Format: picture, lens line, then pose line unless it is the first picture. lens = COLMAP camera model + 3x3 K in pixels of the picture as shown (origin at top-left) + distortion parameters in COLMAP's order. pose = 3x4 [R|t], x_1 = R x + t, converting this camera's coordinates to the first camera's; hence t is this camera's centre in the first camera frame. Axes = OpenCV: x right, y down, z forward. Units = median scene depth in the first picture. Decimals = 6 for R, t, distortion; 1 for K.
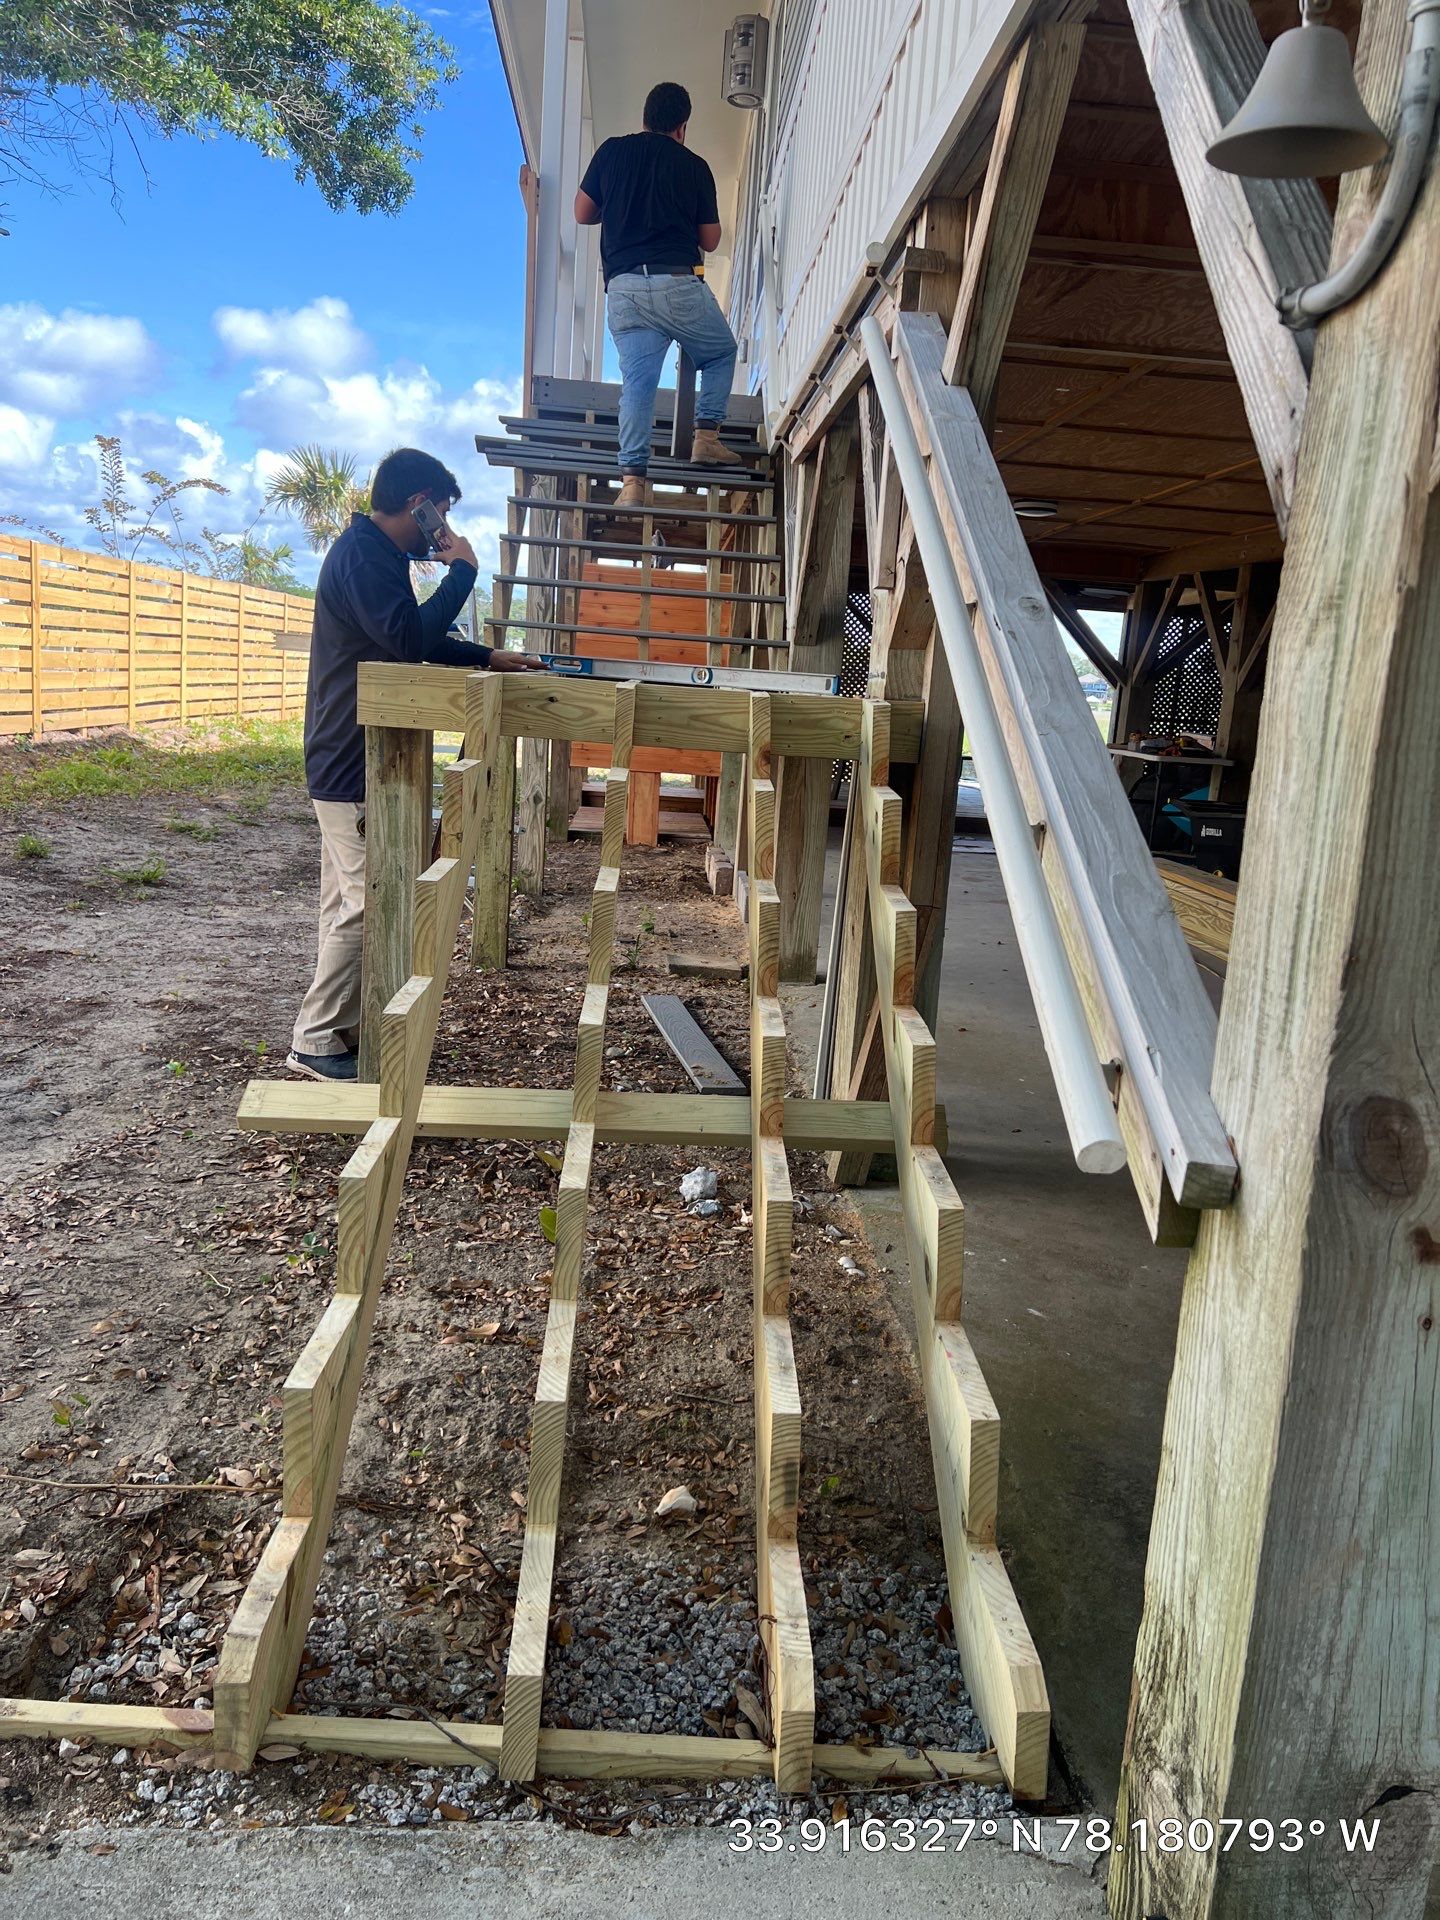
lens RADIAL K [[1443.1, 0, 729.3], [0, 1443.1, 953.8], [0, 0, 1]] dist [0.006871, -0.003272]
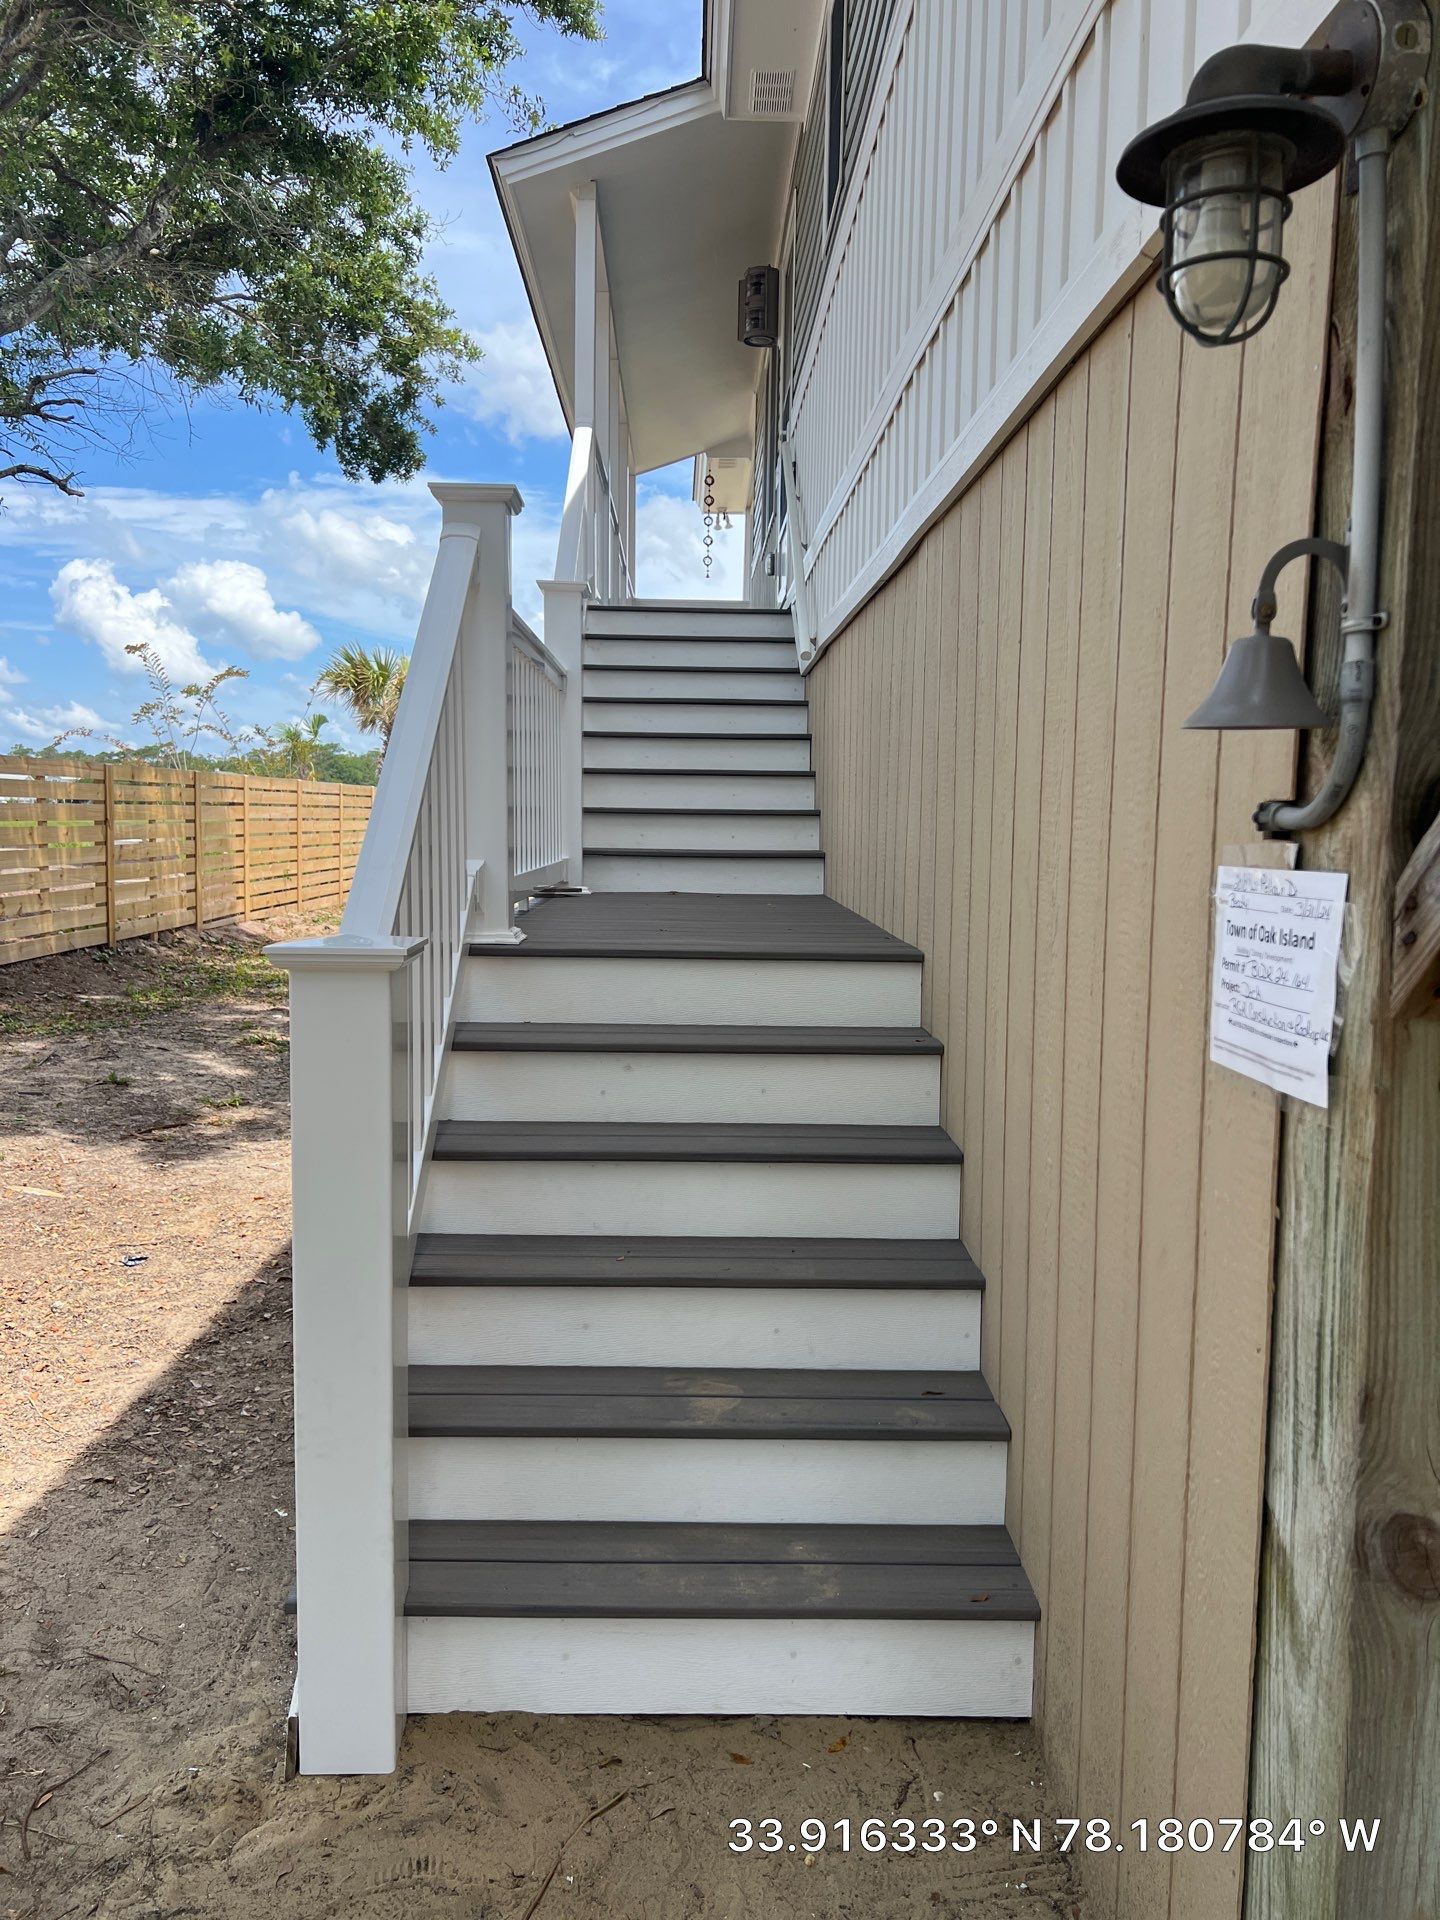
lens RADIAL K [[1428.0, 0, 720.0], [0, 1428.0, 960.0], [0, 0, 1]] dist [0.065268, -0.075081]
pose [[0.997873, -0.053498, -0.037241, -0.014102], [0.049895, 0.994532, -0.091747, -0.141698], [0.041945, 0.089694, 0.995086, -0.112233]]
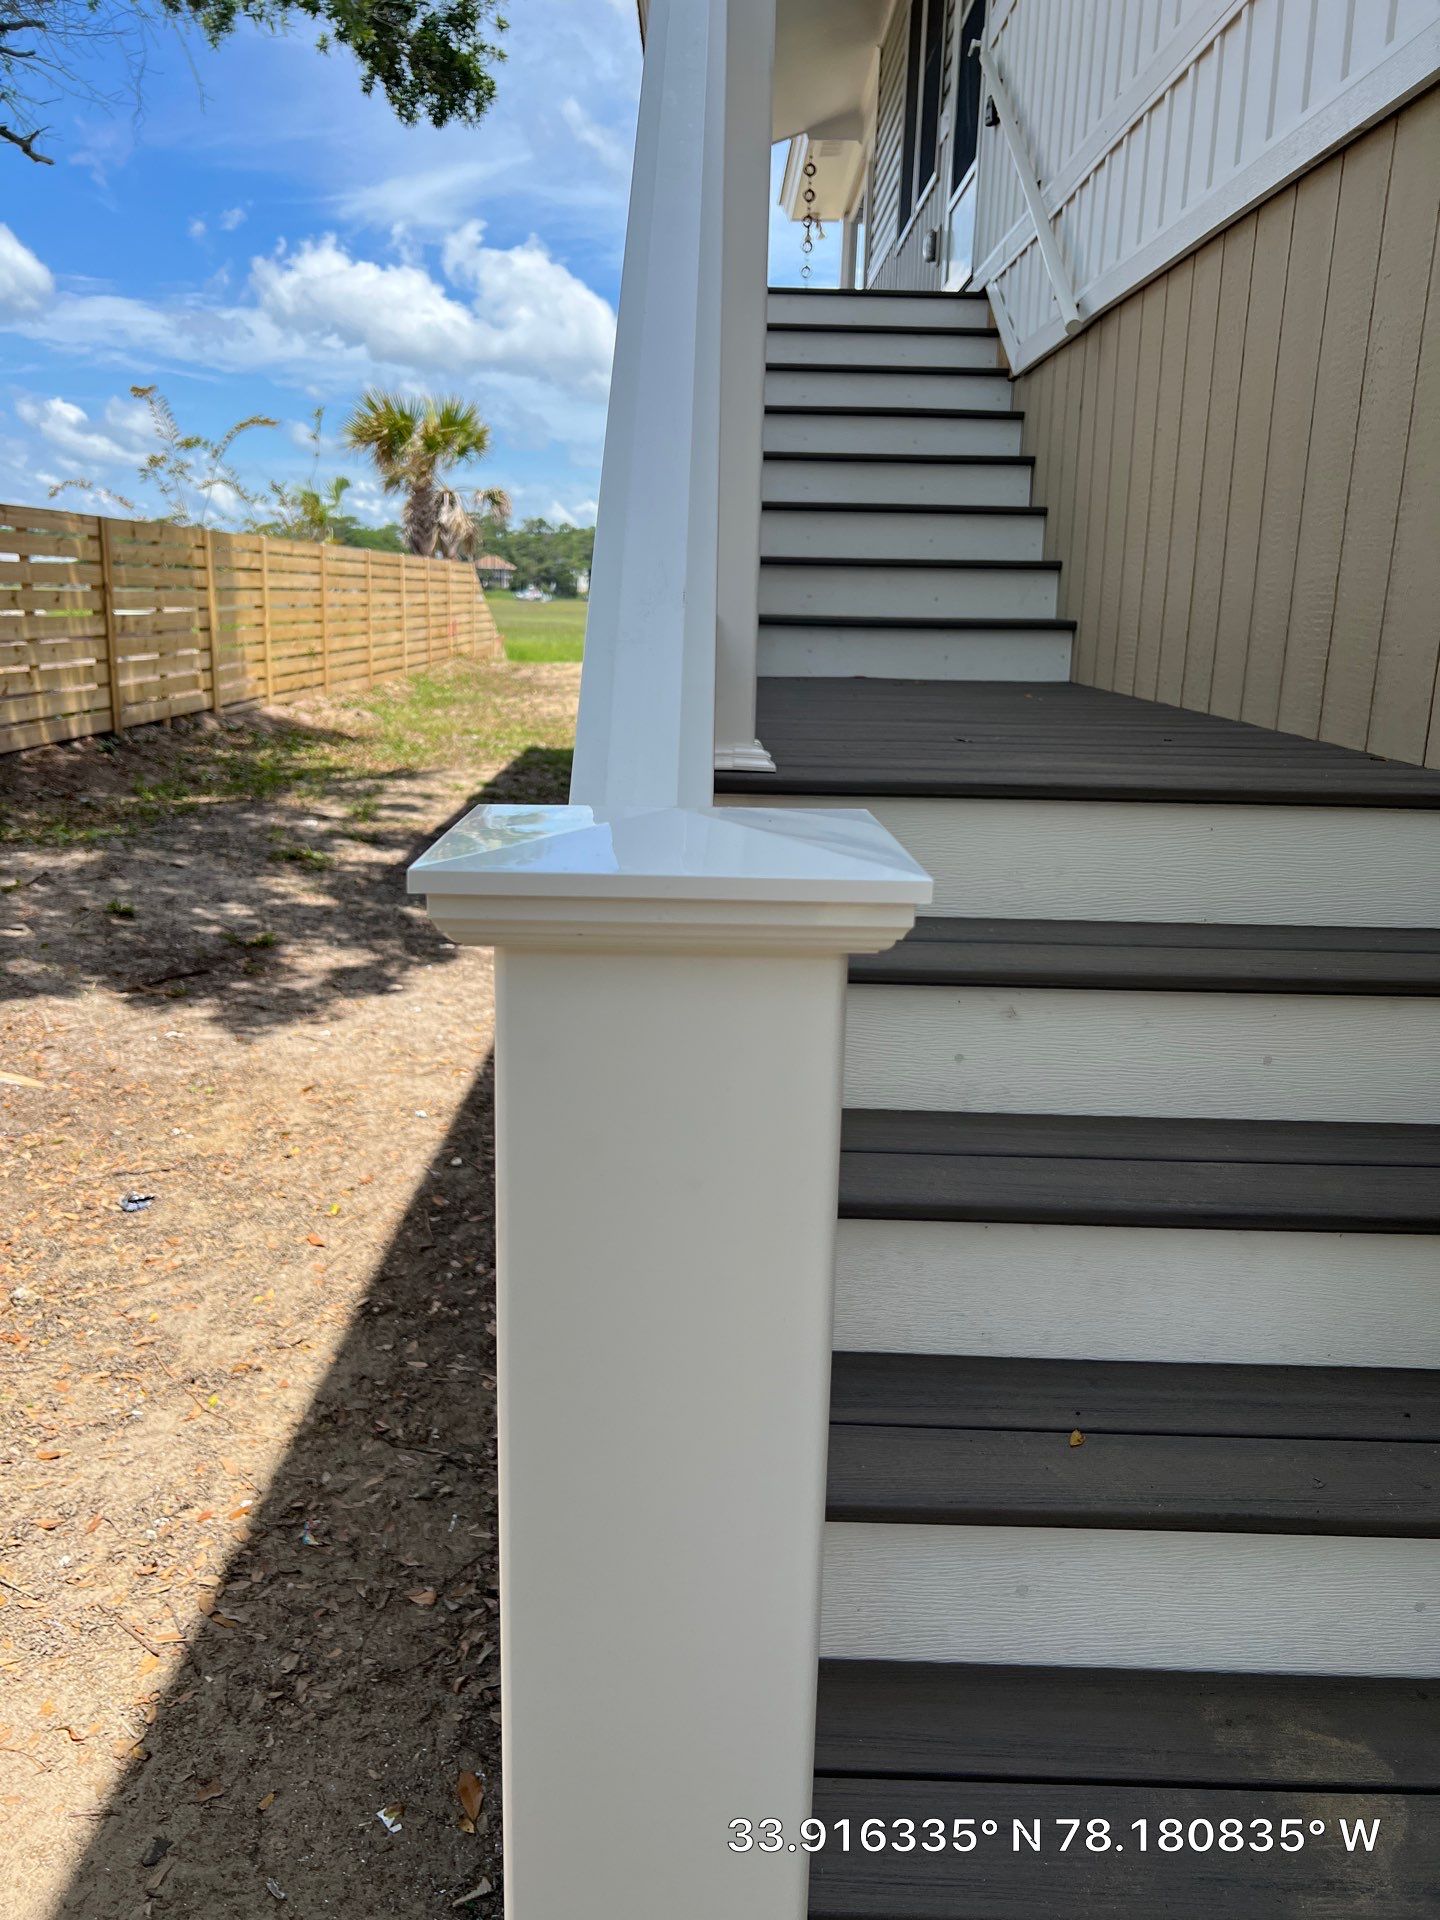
lens RADIAL K [[1451.5, 0, 722.2], [0, 1451.5, 941.8], [0, 0, 1]] dist [0.014607, -0.006952]
pose [[0.997487, -0.036346, -0.060824, -0.302094], [0.038812, 0.998451, 0.039863, -0.253627], [0.059281, -0.042124, 0.997352, 0.626899]]
